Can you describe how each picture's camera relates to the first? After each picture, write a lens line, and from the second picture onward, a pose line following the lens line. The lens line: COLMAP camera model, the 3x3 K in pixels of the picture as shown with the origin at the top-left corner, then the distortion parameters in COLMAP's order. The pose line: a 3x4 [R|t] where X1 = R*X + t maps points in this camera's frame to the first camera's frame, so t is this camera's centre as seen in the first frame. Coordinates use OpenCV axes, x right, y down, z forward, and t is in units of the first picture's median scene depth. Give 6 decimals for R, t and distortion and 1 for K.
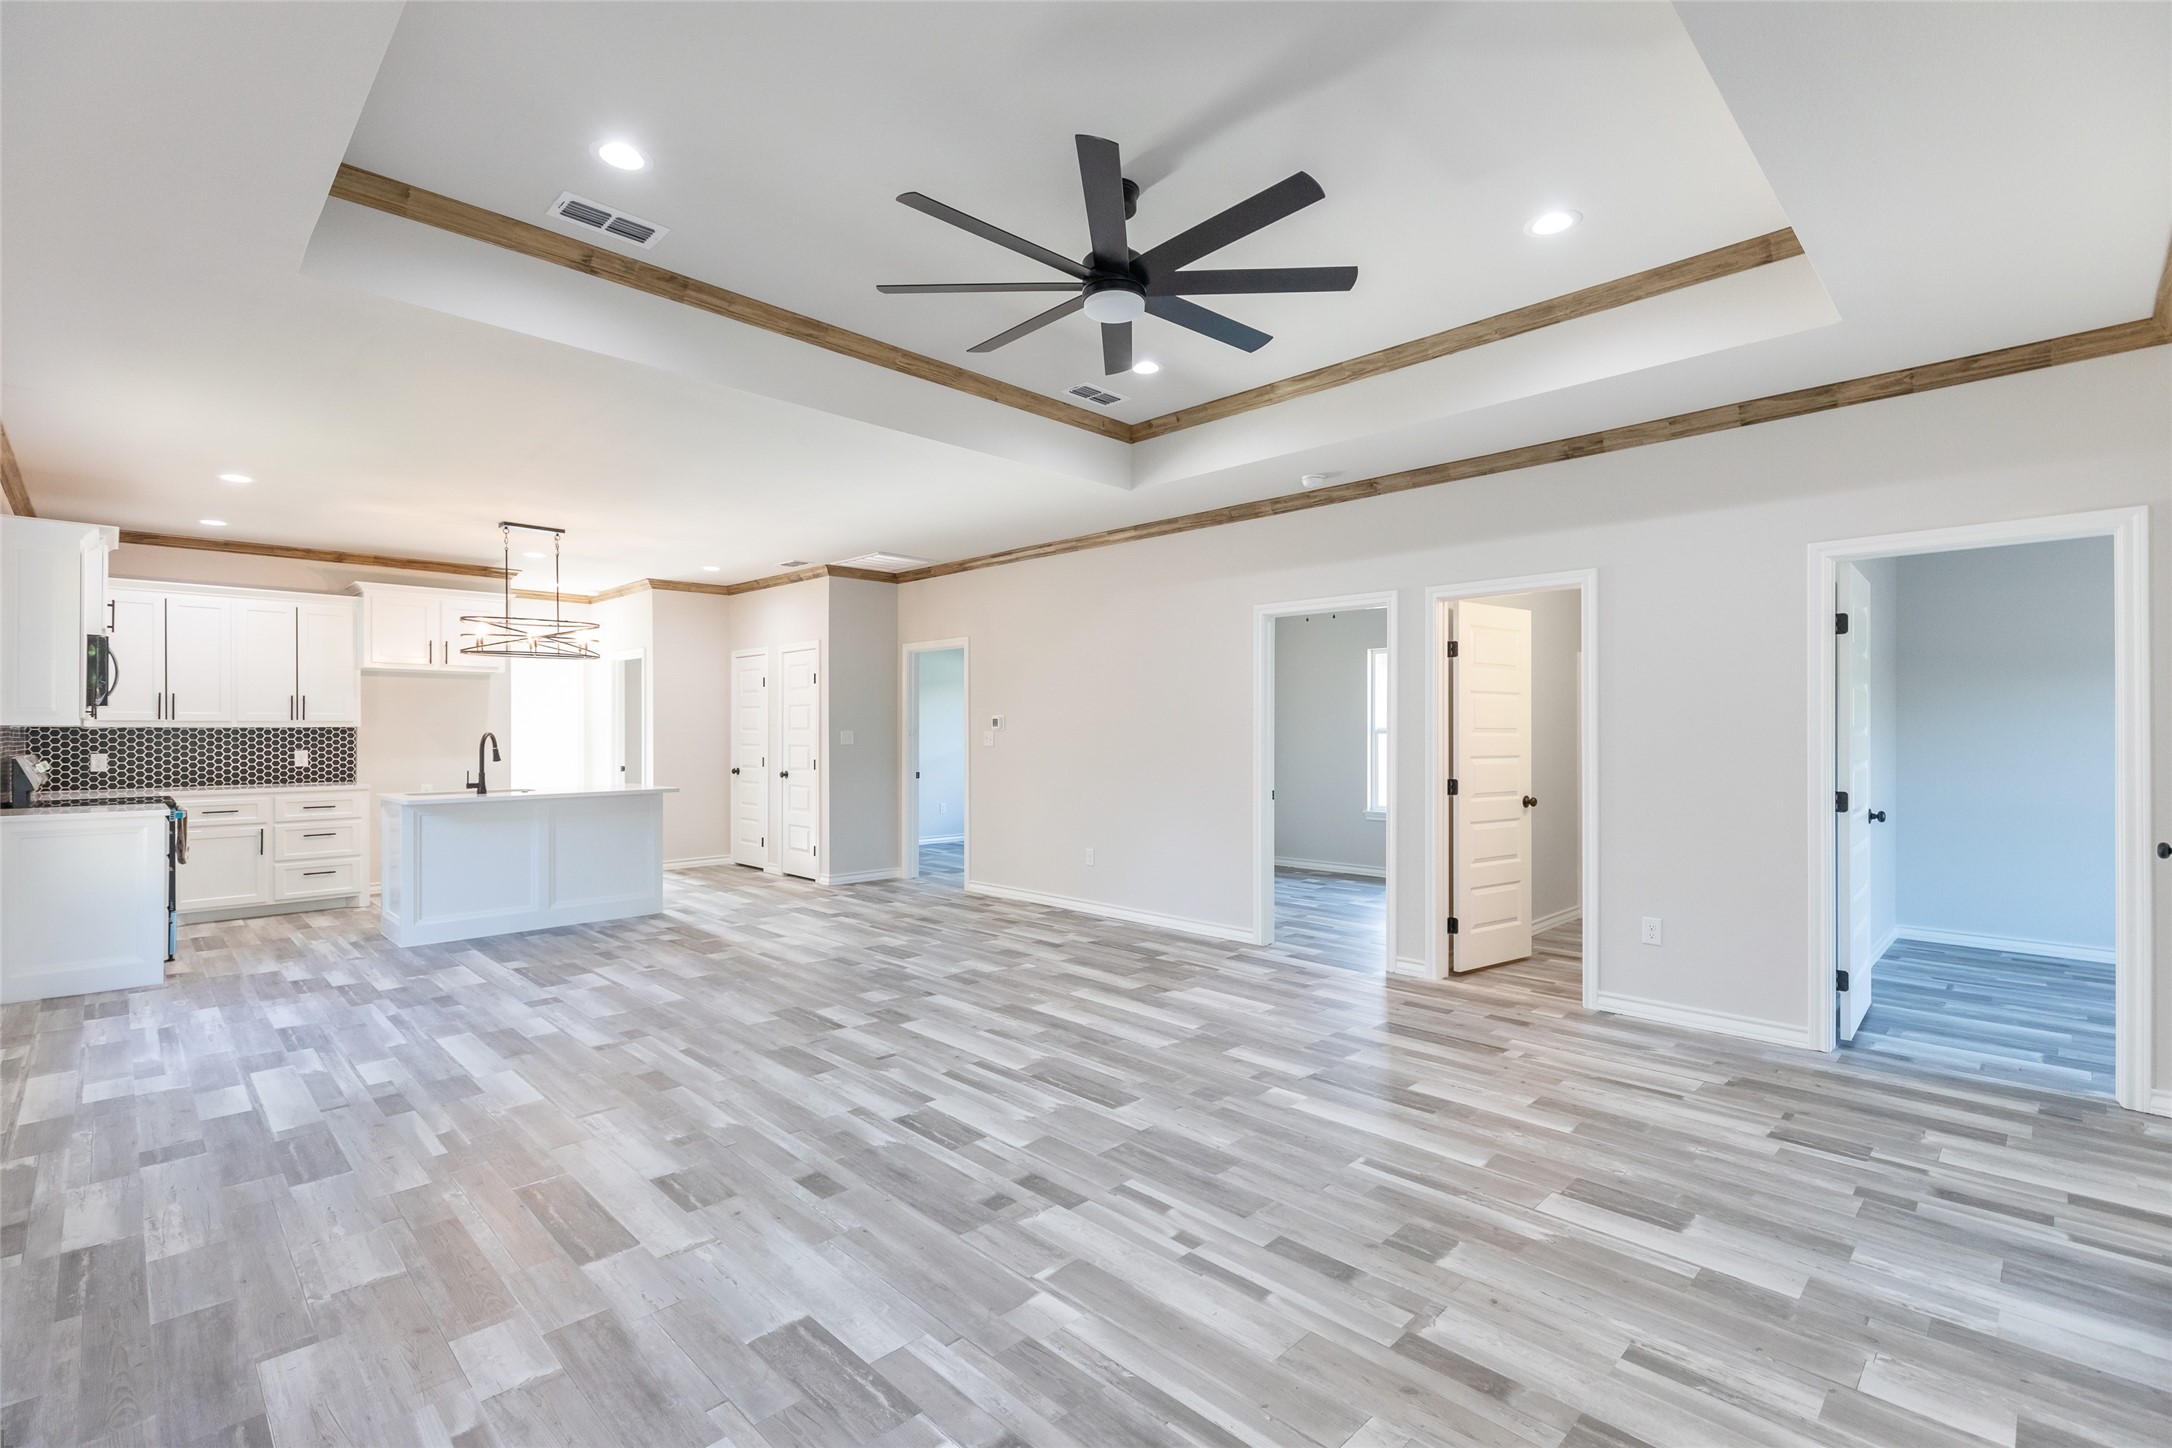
lens RADIAL K [[969.9, 0, 1076.3], [0, 969.9, 729.5], [0, 0, 1]] dist [0.002870, 0.000248]
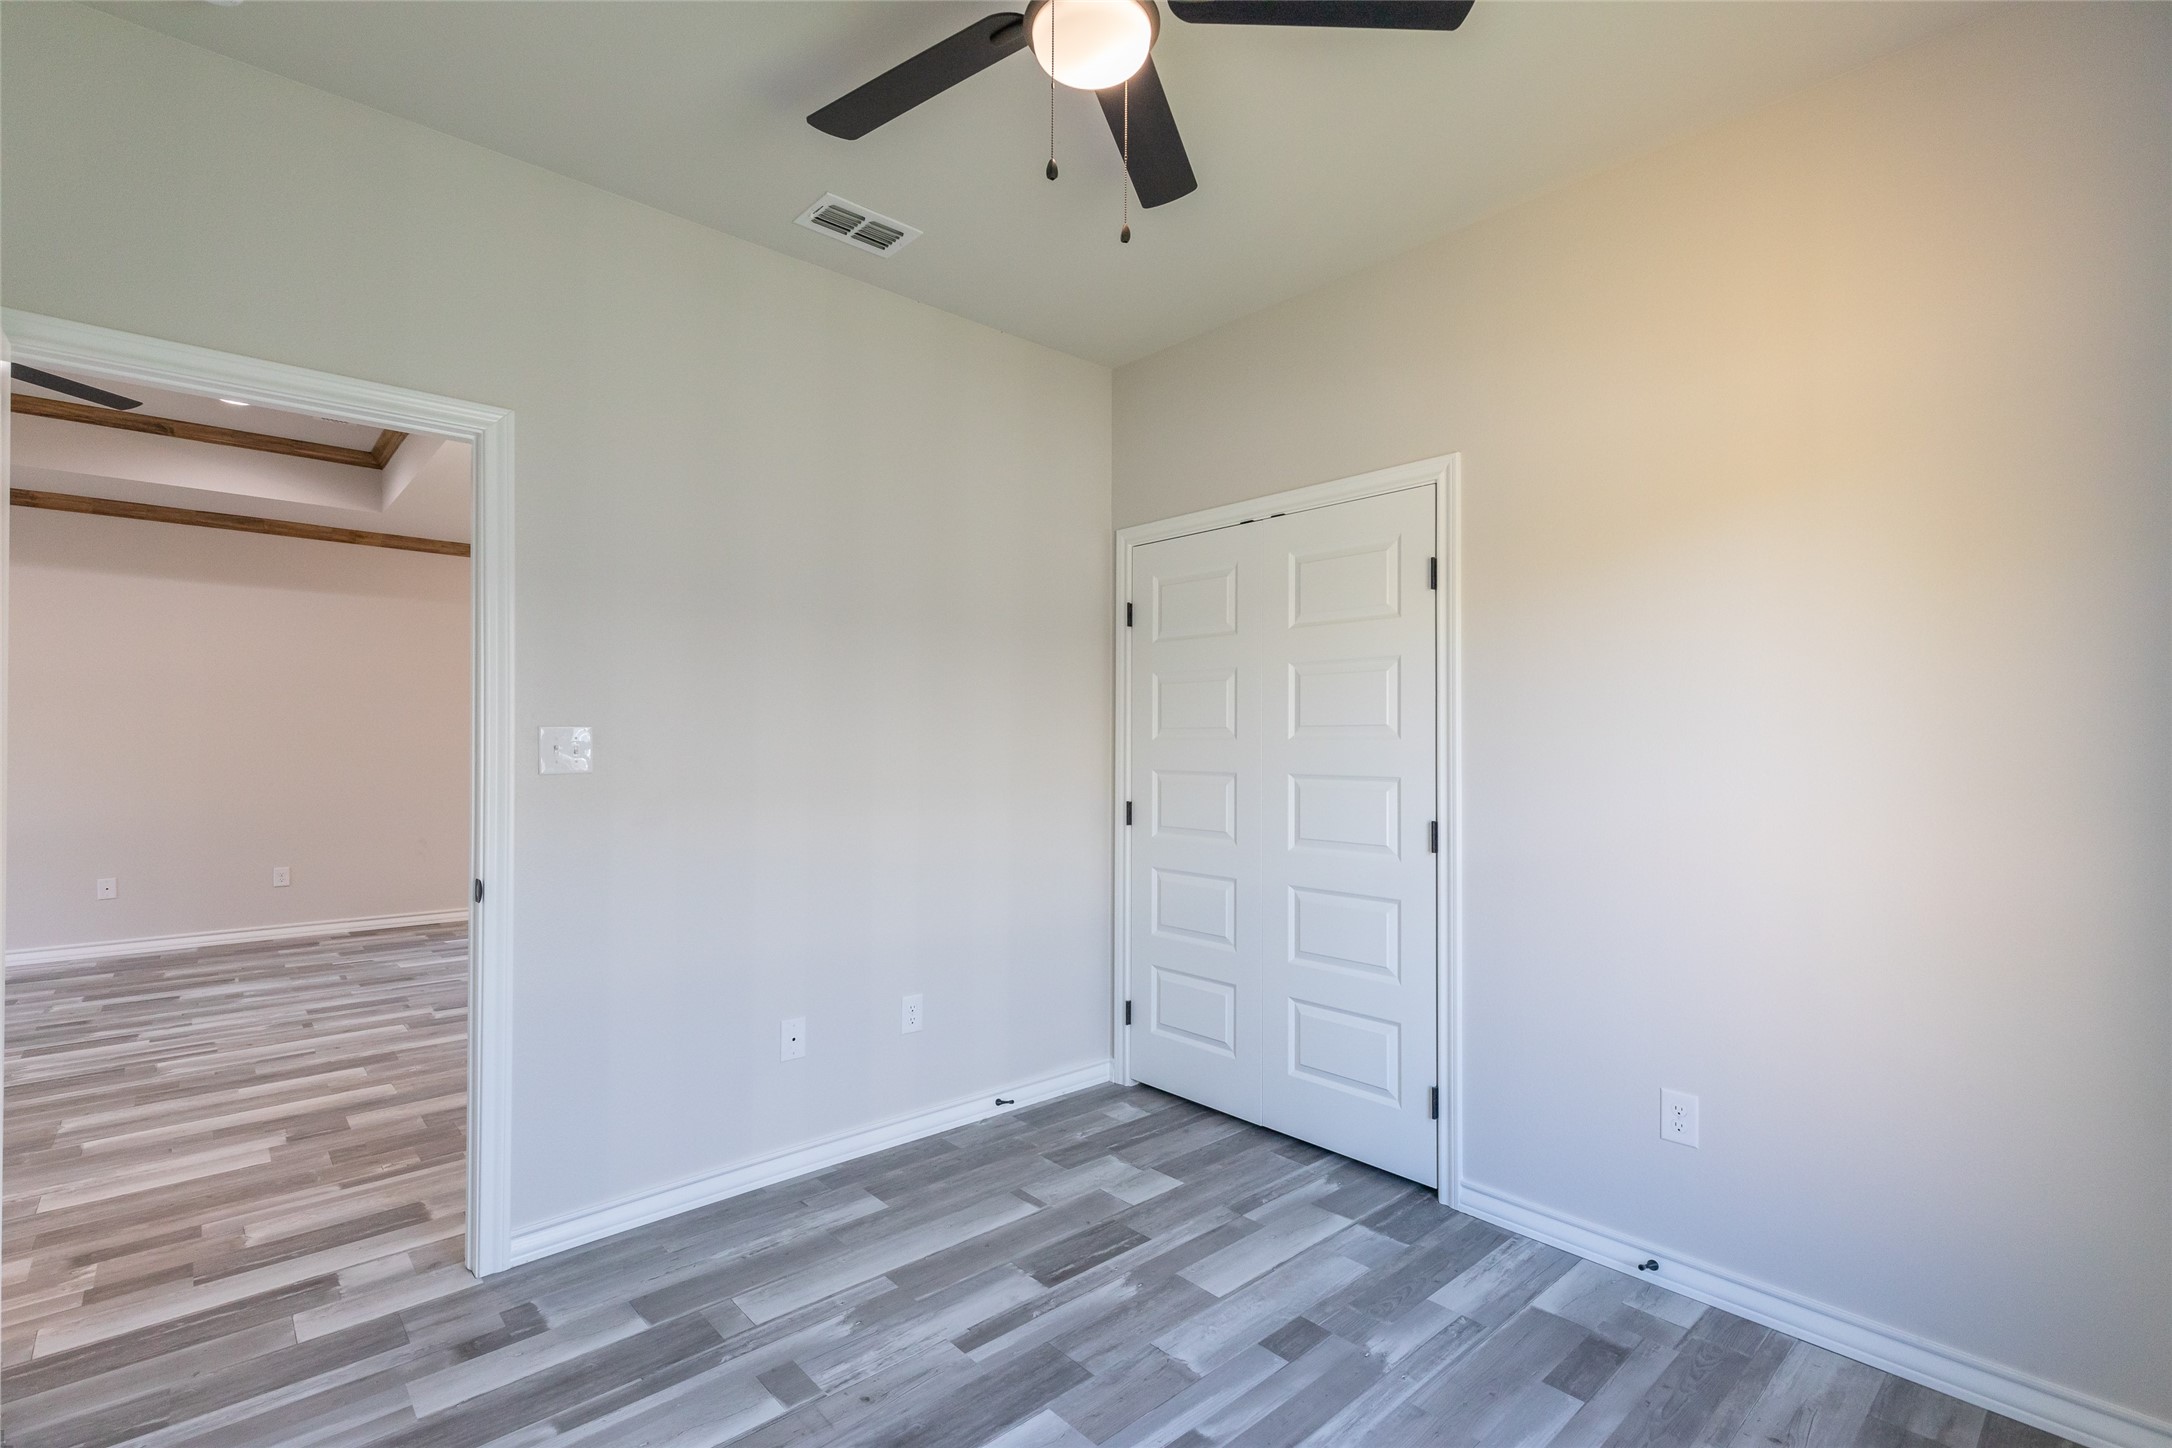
lens RADIAL K [[969.9, 0, 1076.3], [0, 969.9, 729.5], [0, 0, 1]] dist [0.002870, 0.000248]
pose [[-0.033580, -0.014702, -0.999328, 0.886915], [-0.000454, 0.999892, -0.014695, 0.012347], [0.999436, -0.000040, -0.033583, 1.901239]]
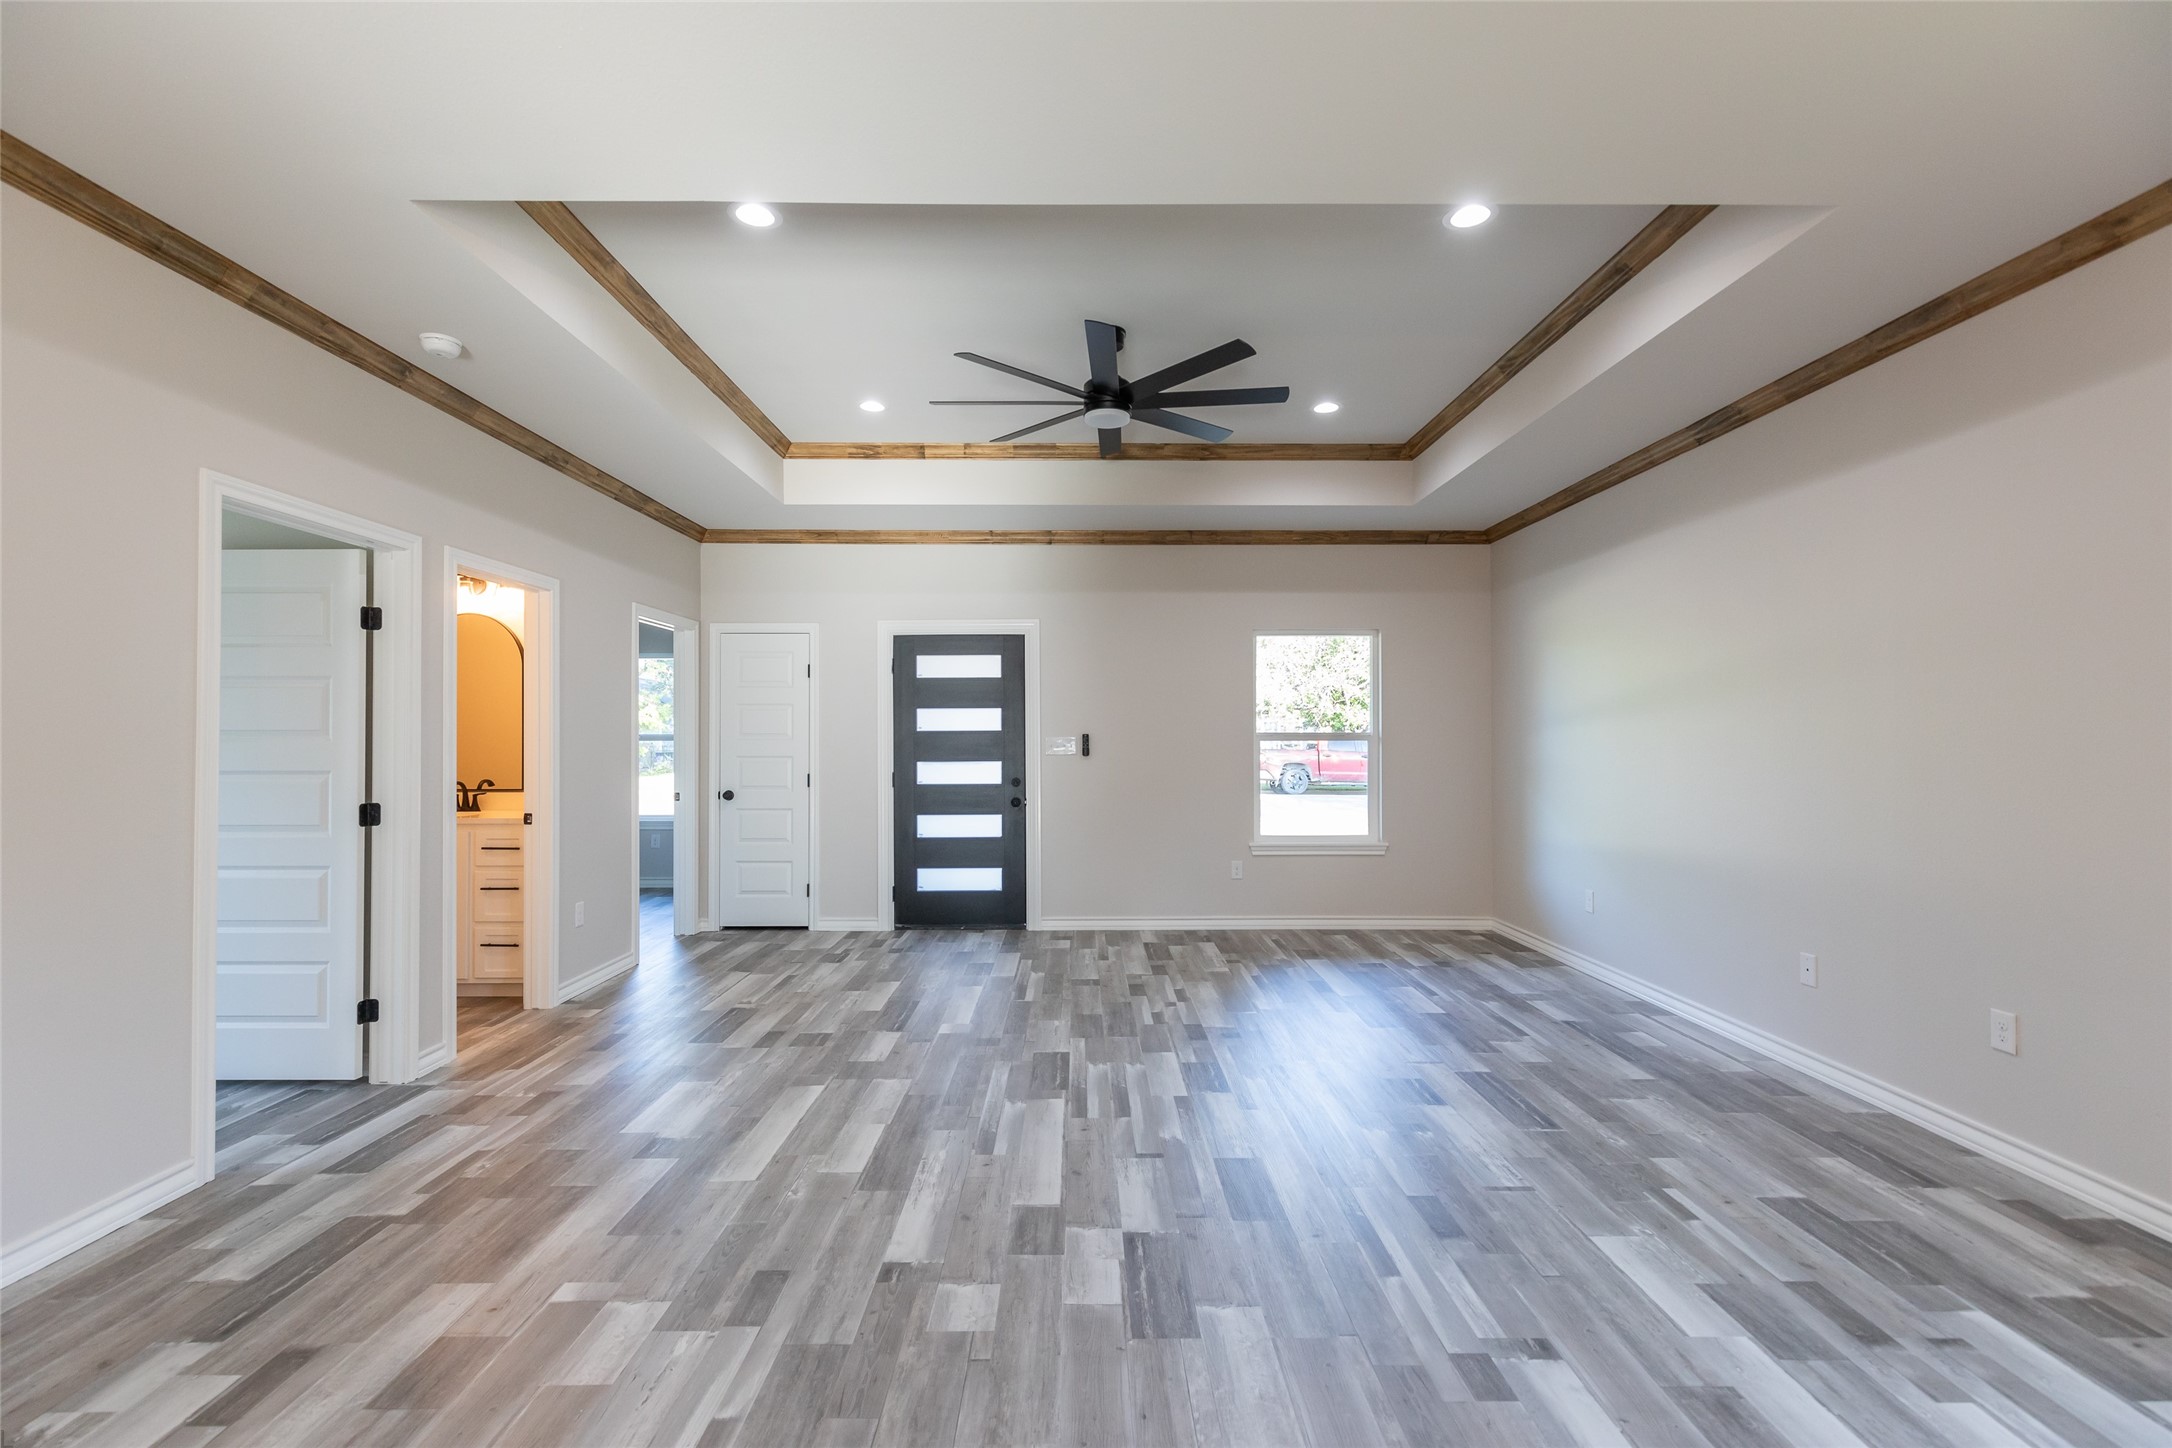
lens RADIAL K [[996.7, 0, 1085.0], [0, 996.7, 734.4], [0, 0, 1]] dist [0.005267, 0.000340]
pose [[-0.723771, 0.005087, 0.690022, -0.699383], [0.000281, 0.999975, -0.007078, 0.008156], [-0.690041, -0.004929, -0.723754, 1.592385]]
